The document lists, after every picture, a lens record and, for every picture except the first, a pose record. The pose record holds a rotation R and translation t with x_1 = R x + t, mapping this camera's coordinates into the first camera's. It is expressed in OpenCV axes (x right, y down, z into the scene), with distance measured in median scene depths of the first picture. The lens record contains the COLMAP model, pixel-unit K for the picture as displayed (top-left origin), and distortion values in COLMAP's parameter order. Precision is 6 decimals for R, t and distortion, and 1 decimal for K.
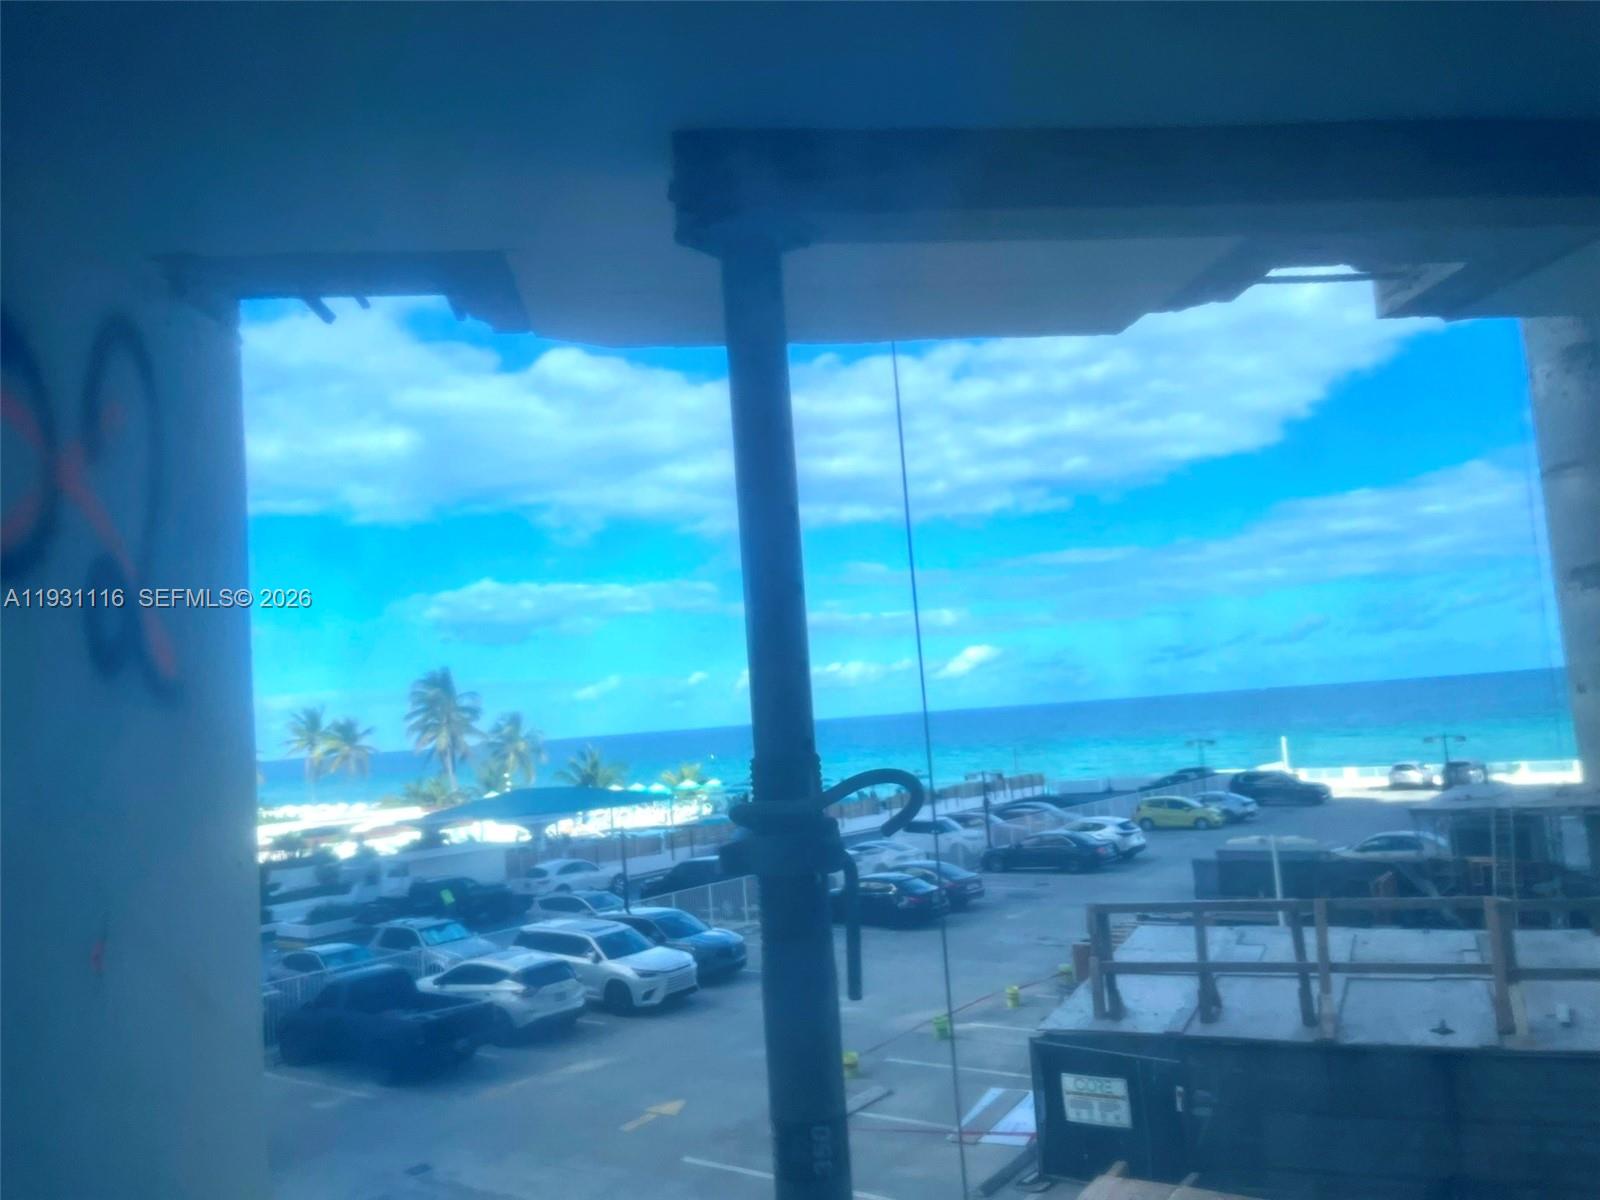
lens RADIAL K [[1198.5, 0, 800.0], [0, 1198.5, 600.0], [0, 0, 1]] dist [0.007567, 0.001342]
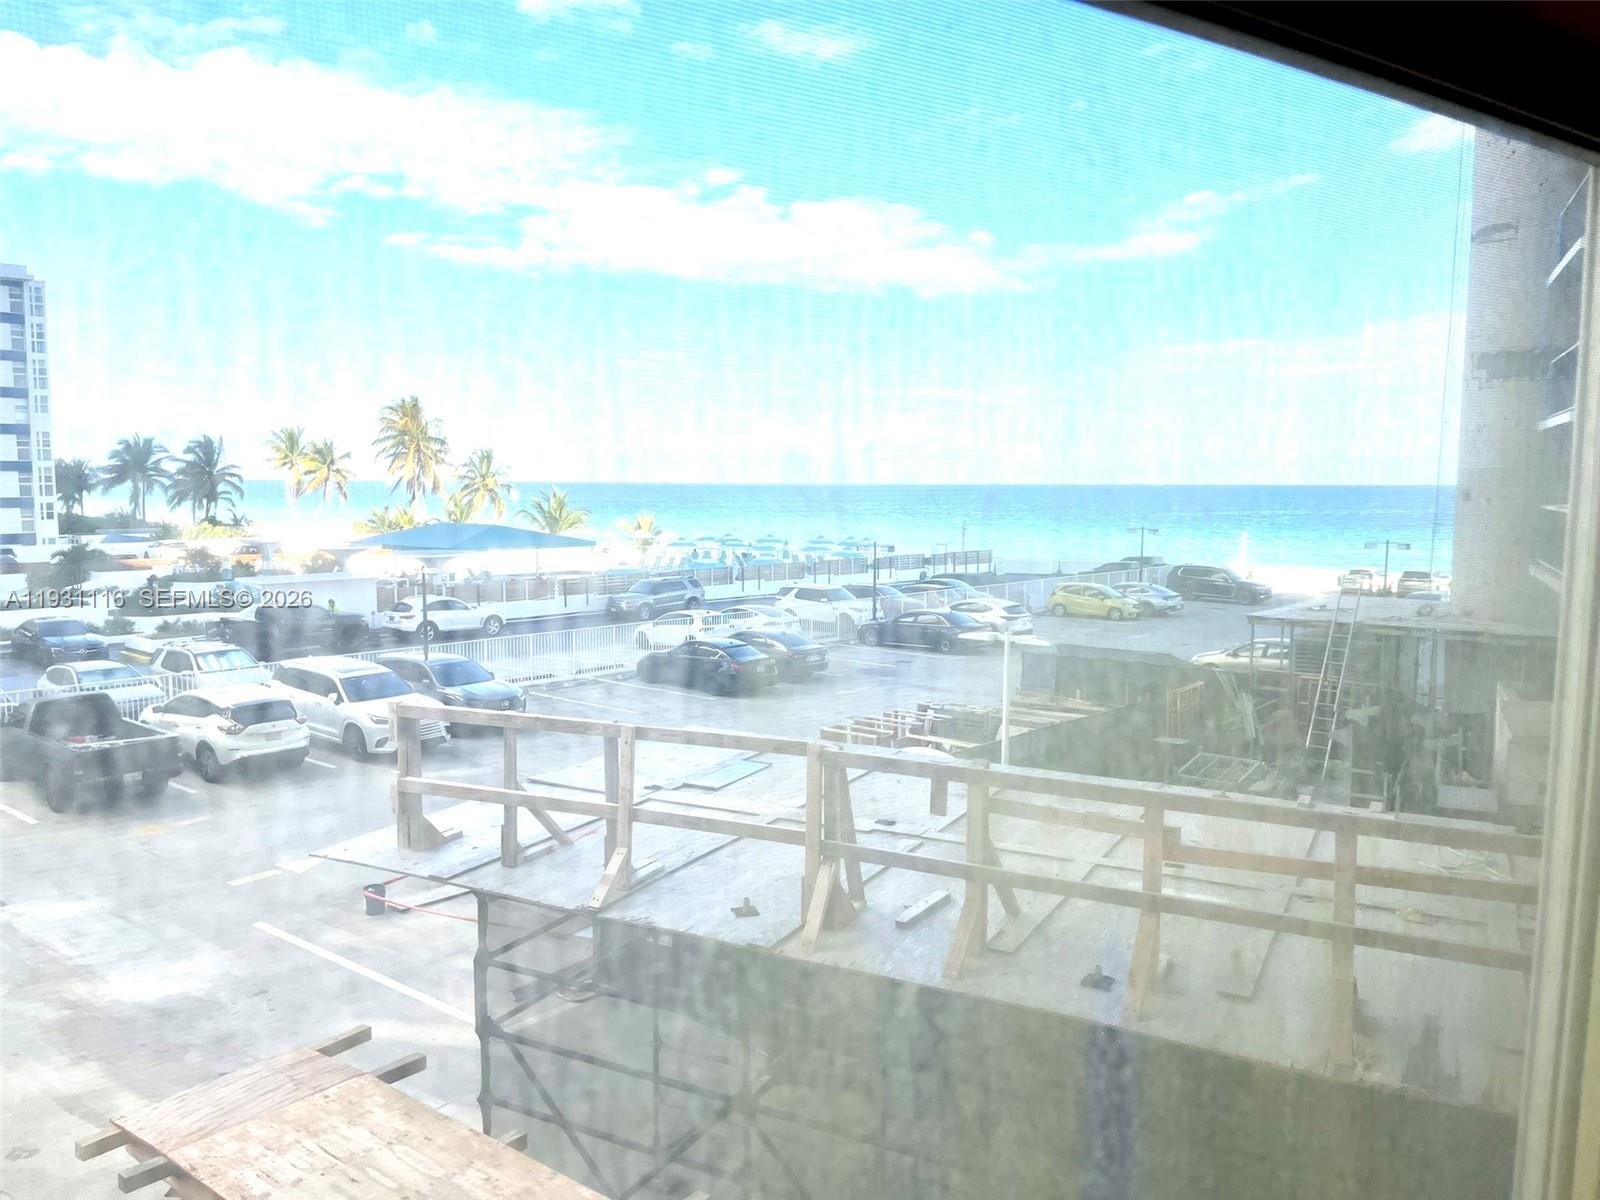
lens RADIAL K [[1198.5, 0, 800.0], [0, 1198.5, 600.0], [0, 0, 1]] dist [0.007567, 0.001342]
pose [[0.996187, 0.080888, -0.032699, 0.142269], [-0.072826, 0.977309, 0.198906, 0.006753], [0.048046, -0.195767, 0.979473, 0.077075]]
